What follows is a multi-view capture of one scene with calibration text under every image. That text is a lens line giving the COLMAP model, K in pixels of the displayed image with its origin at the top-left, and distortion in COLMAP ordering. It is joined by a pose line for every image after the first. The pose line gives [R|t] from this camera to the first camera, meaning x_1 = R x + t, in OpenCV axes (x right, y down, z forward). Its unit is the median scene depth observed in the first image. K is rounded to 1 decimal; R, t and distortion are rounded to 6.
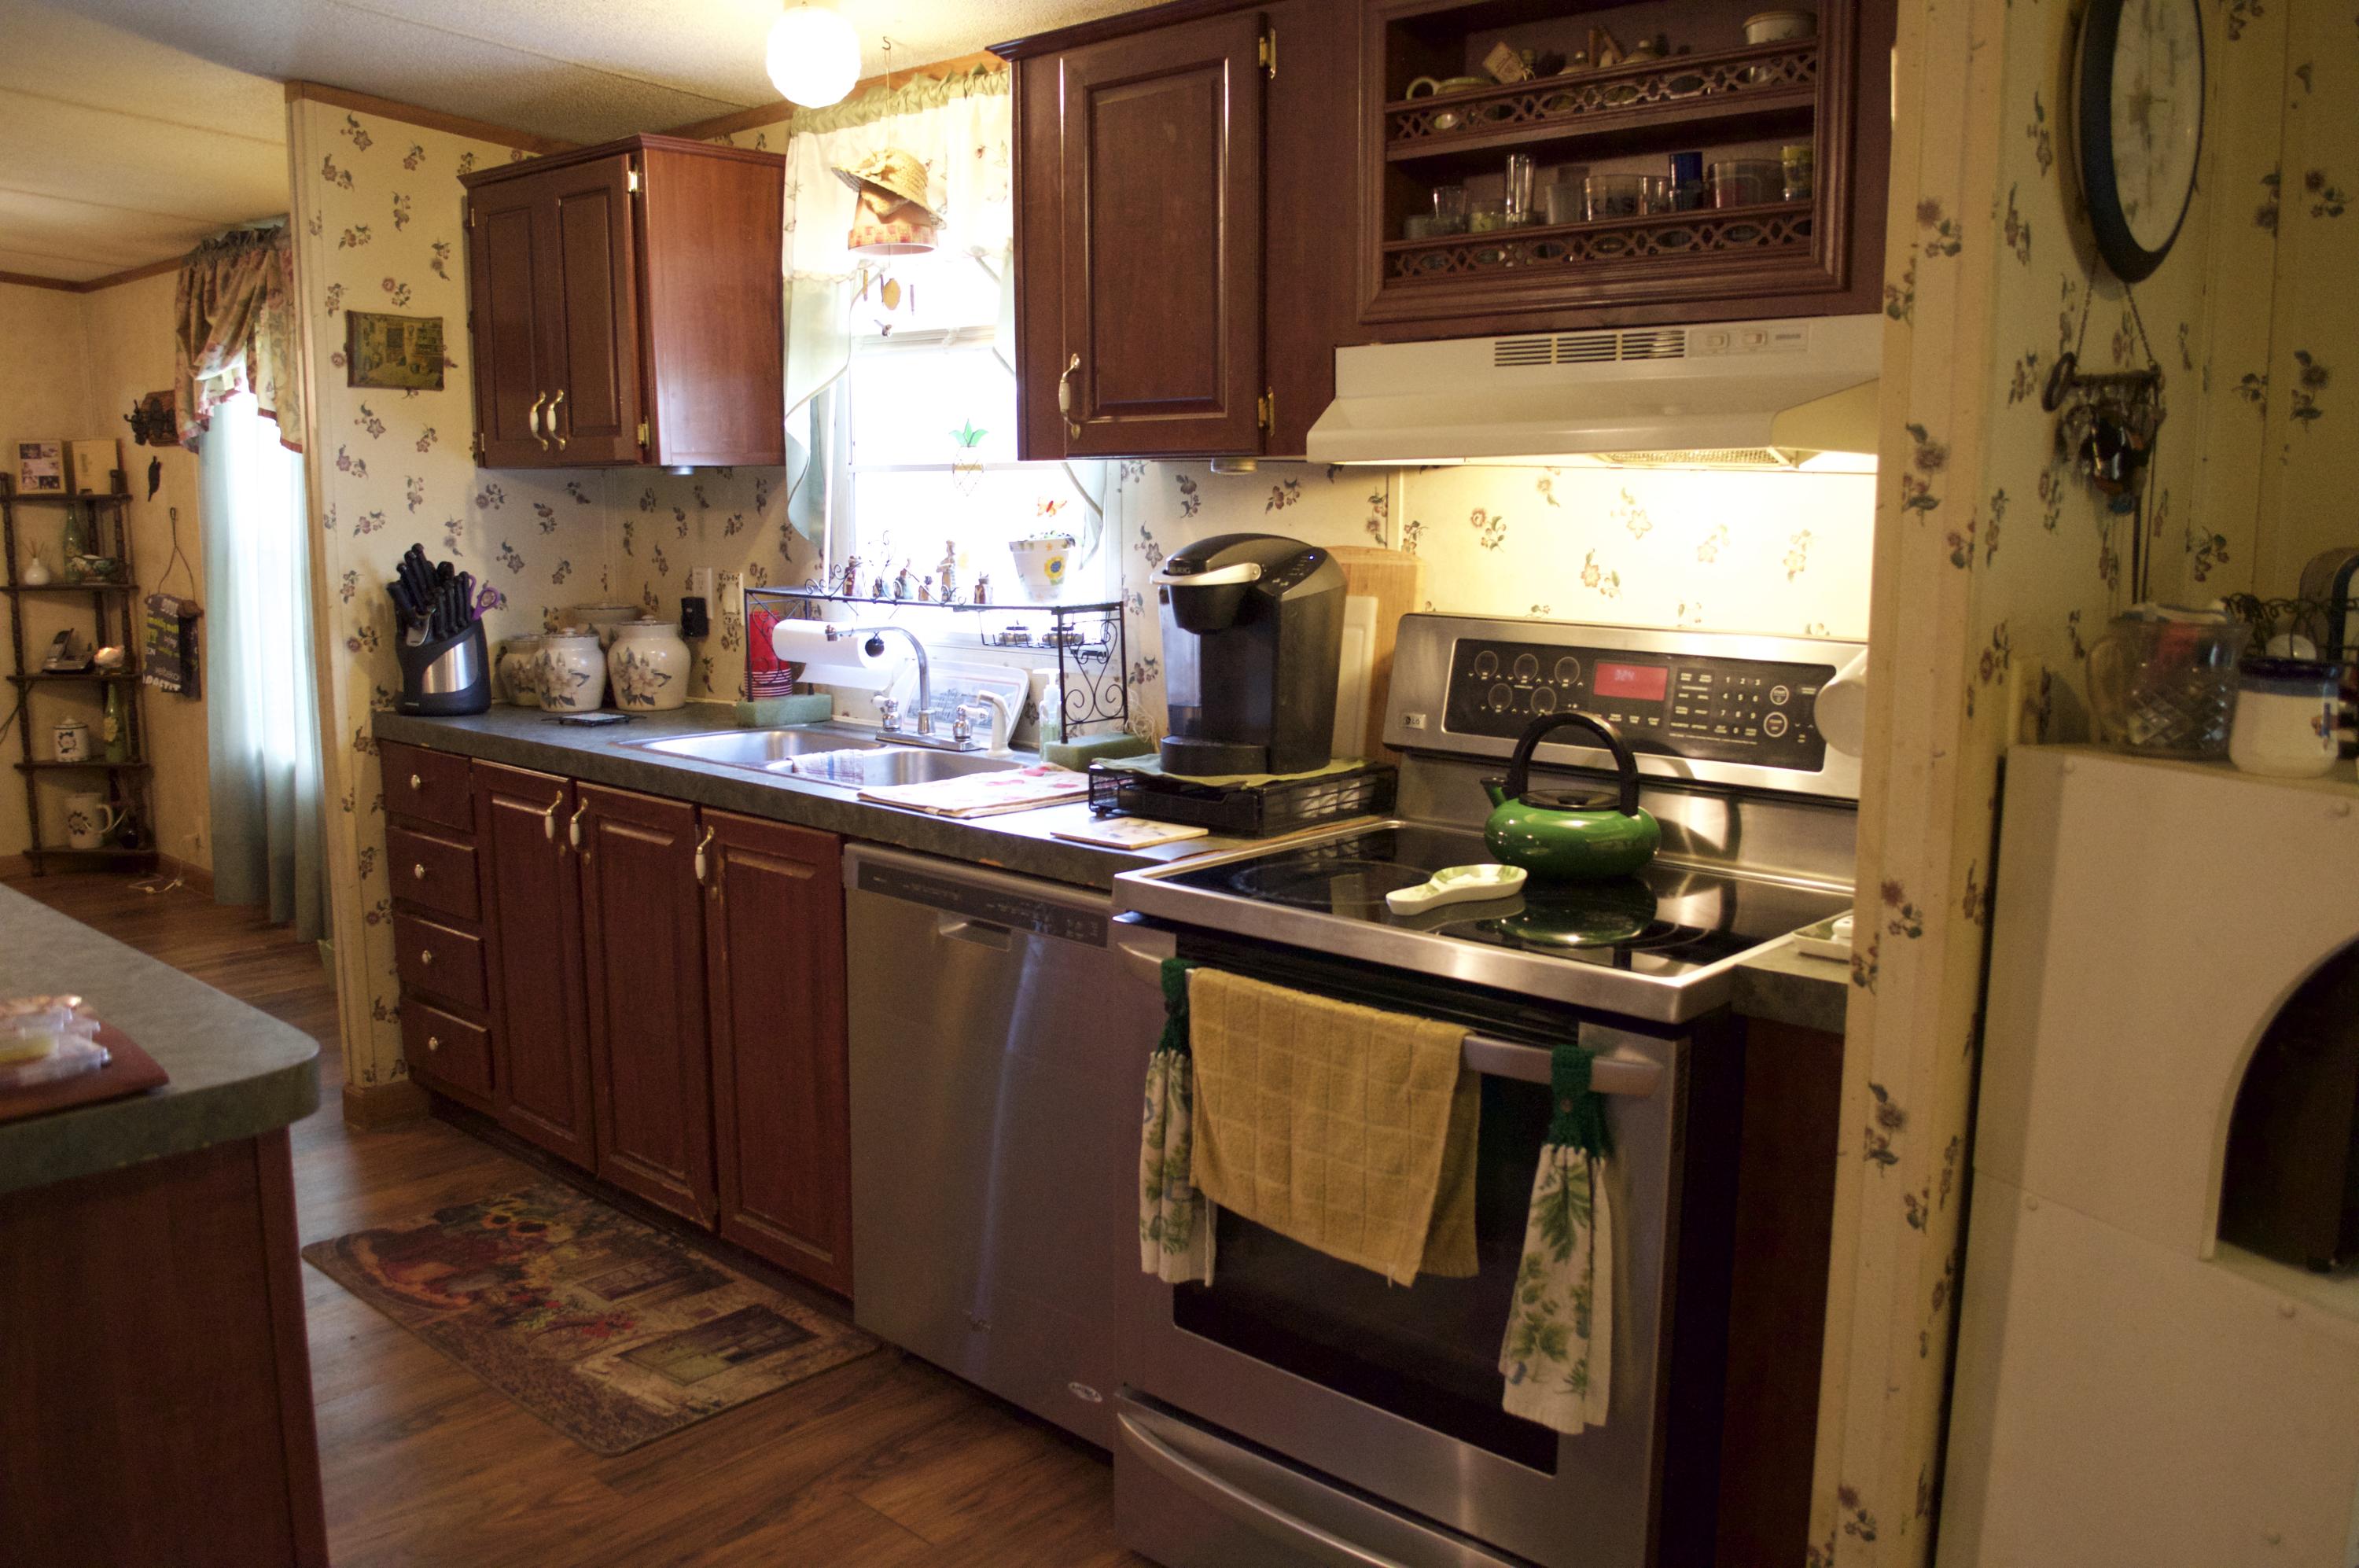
lens RADIAL K [[1873.1, 0, 1177.5], [0, 1873.1, 785.9], [0, 0, 1]] dist [-0.068819, -0.008779]
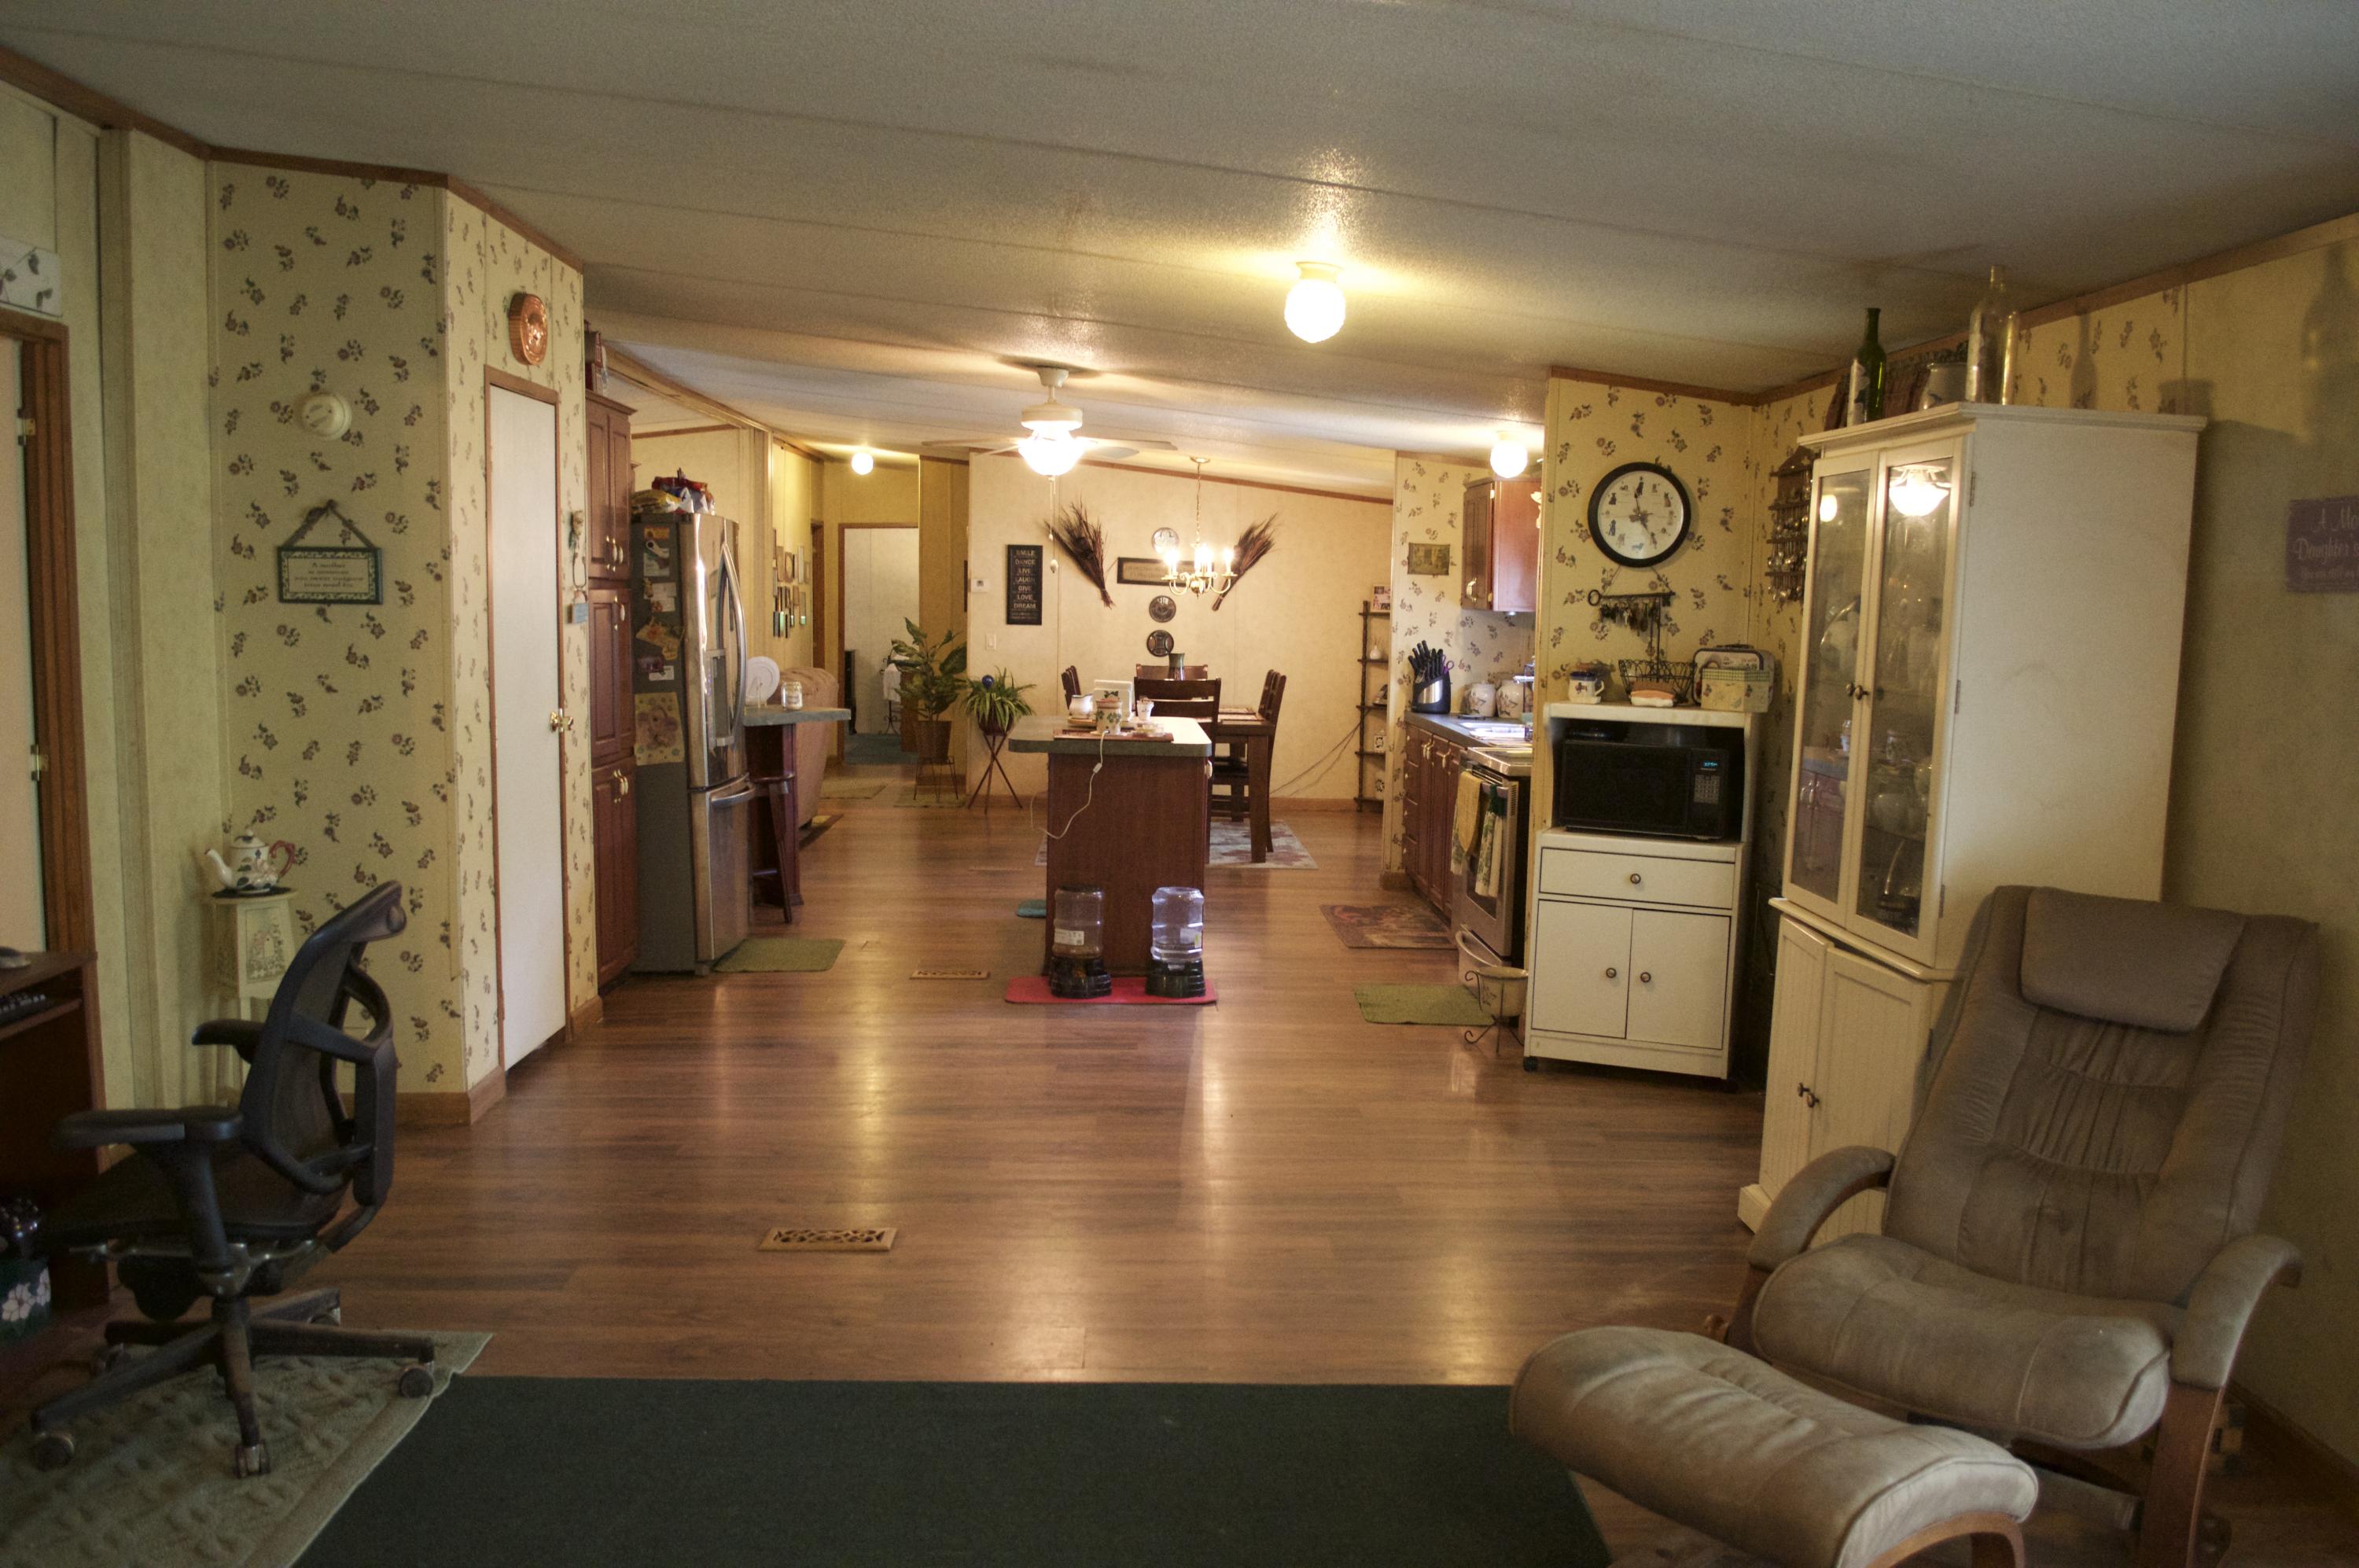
lens RADIAL K [[1873.1, 0, 1179.6], [0, 1873.1, 789.5], [0, 0, 1]] dist [-0.068819, -0.008779]
pose [[0.701463, 0.086106, -0.707485, 1.052209], [-0.132867, 0.991072, -0.011116, 0.123707], [0.700211, 0.101799, 0.706641, -0.870831]]
